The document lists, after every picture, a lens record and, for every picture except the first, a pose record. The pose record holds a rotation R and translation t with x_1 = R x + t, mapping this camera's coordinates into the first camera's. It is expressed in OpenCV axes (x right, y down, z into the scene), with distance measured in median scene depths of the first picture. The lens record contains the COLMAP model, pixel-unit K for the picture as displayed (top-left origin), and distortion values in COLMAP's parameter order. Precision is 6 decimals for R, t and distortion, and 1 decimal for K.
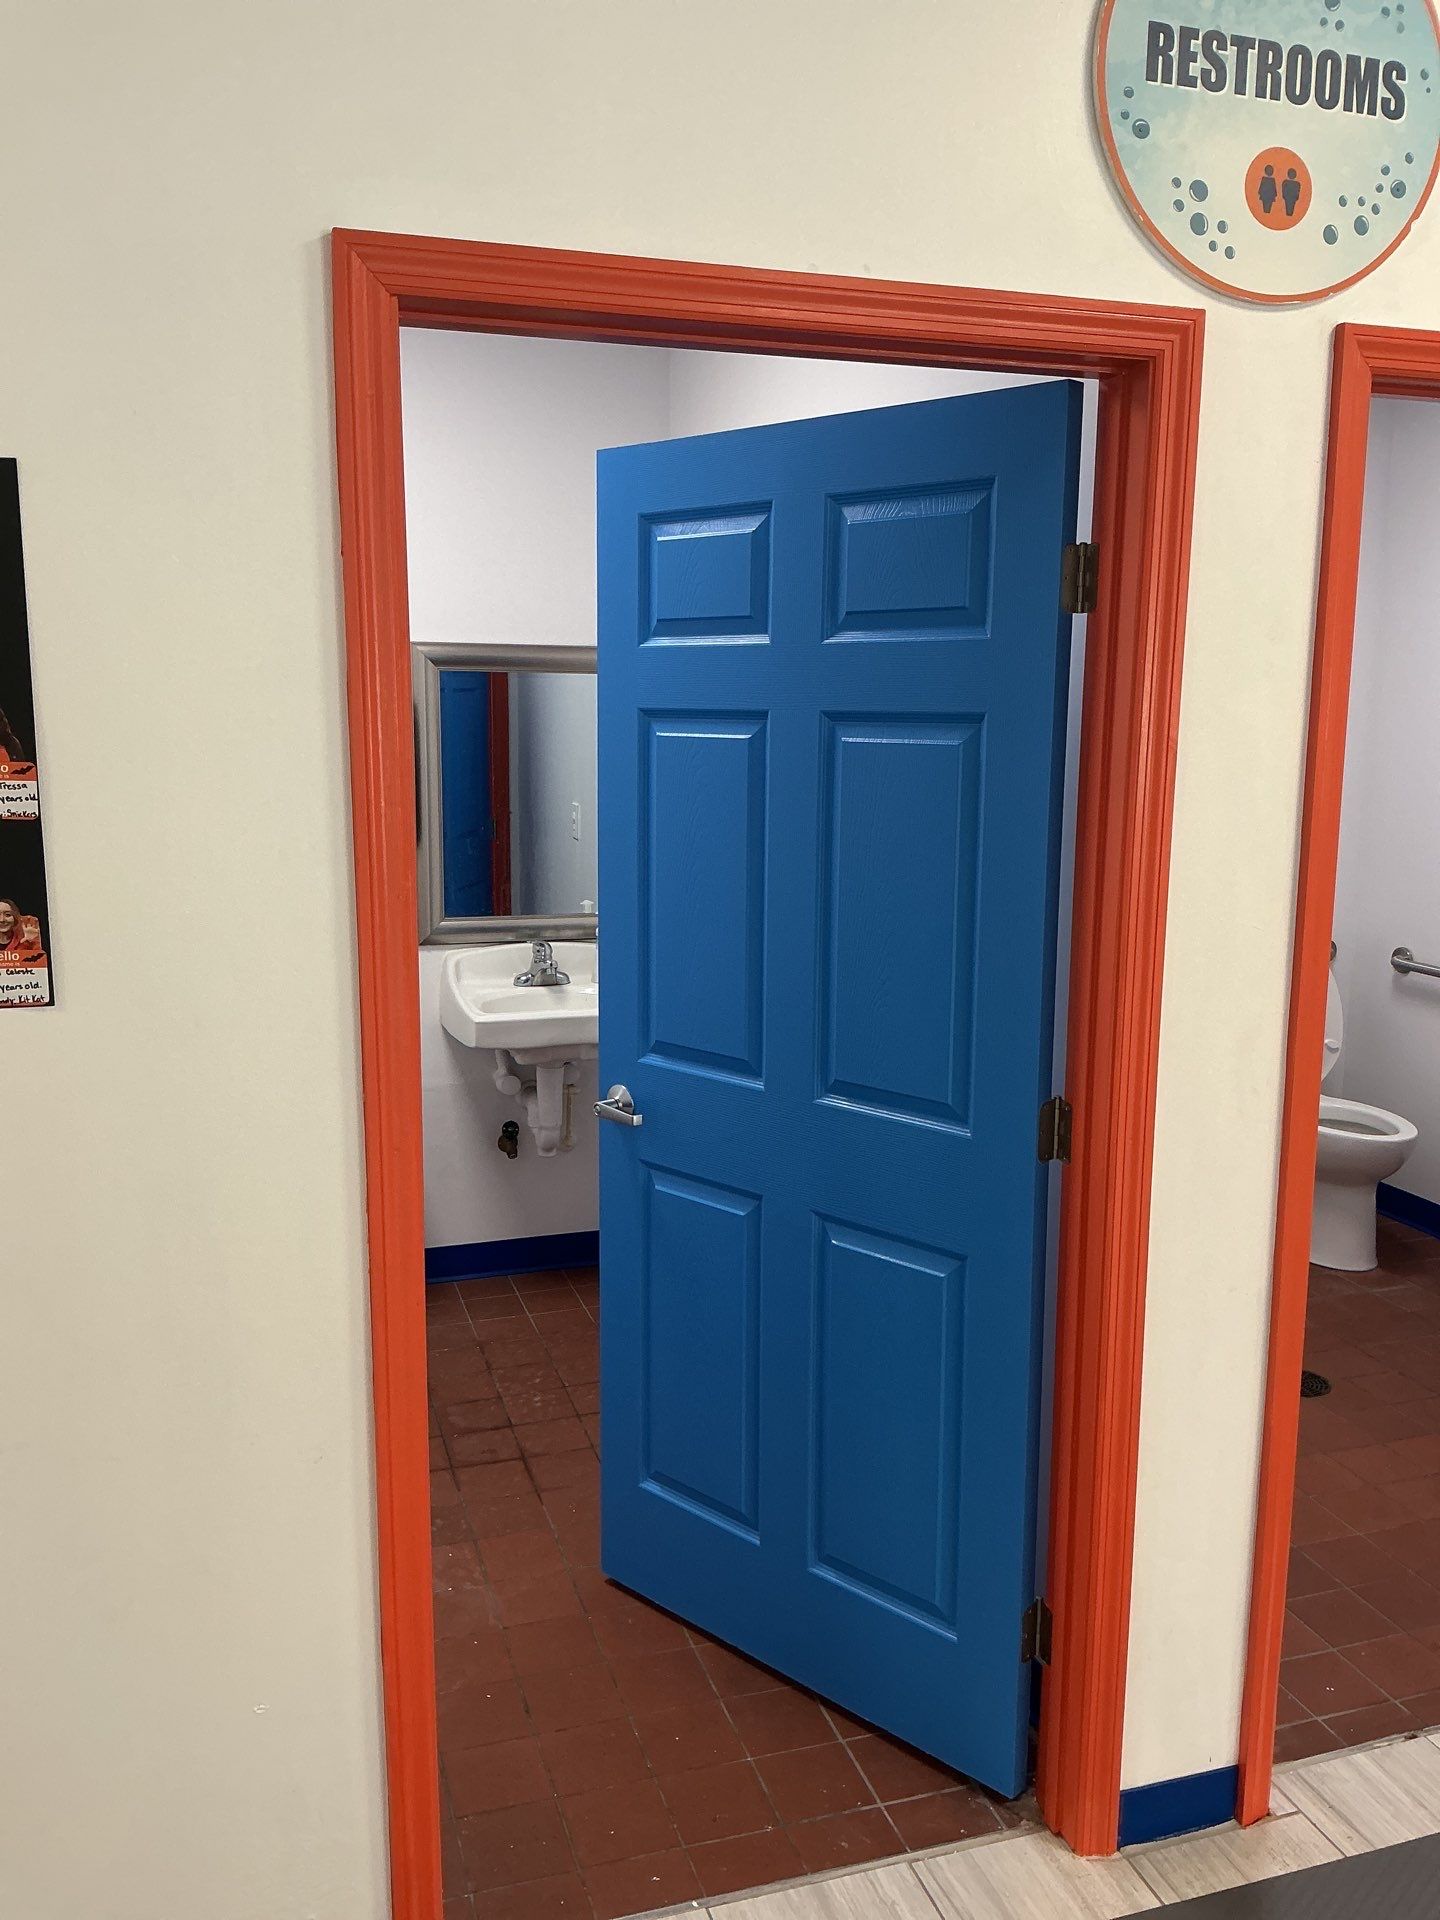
lens RADIAL K [[1510.2, 0, 701.0], [0, 1510.2, 935.6], [0, 0, 1]] dist [-0.007338, -0.008660]
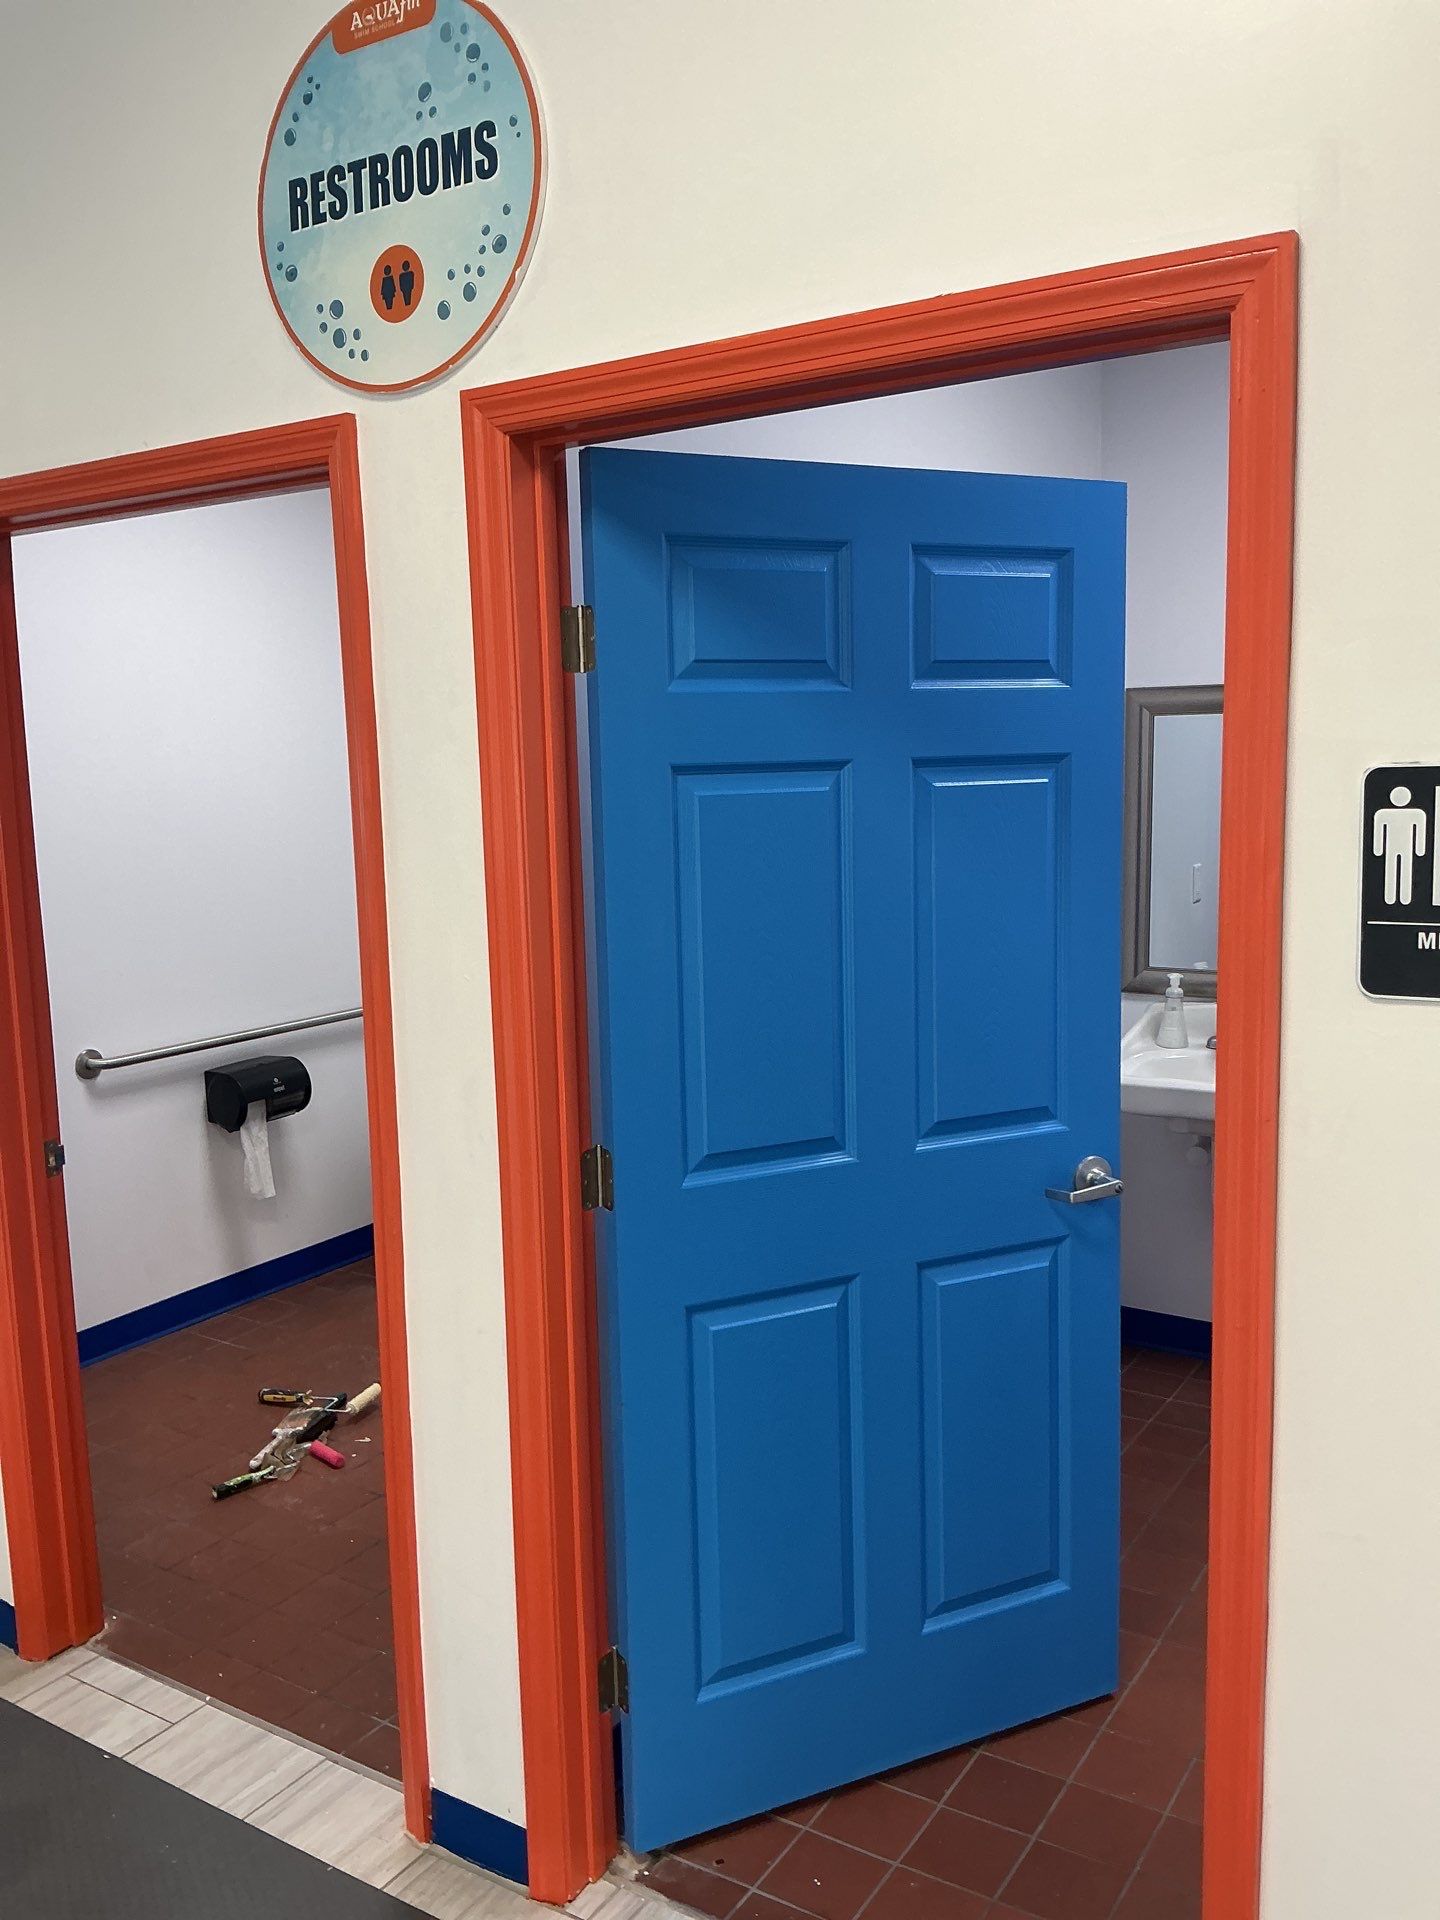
lens RADIAL K [[1591.4, 0, 725.6], [0, 1591.4, 958.7], [0, 0, 1]] dist [0.042831, -0.089988]
pose [[0.649257, 0.074622, -0.756900, 1.440552], [-0.088638, 0.995818, 0.022144, -0.064115], [0.755386, 0.052713, 0.653156, 0.459799]]
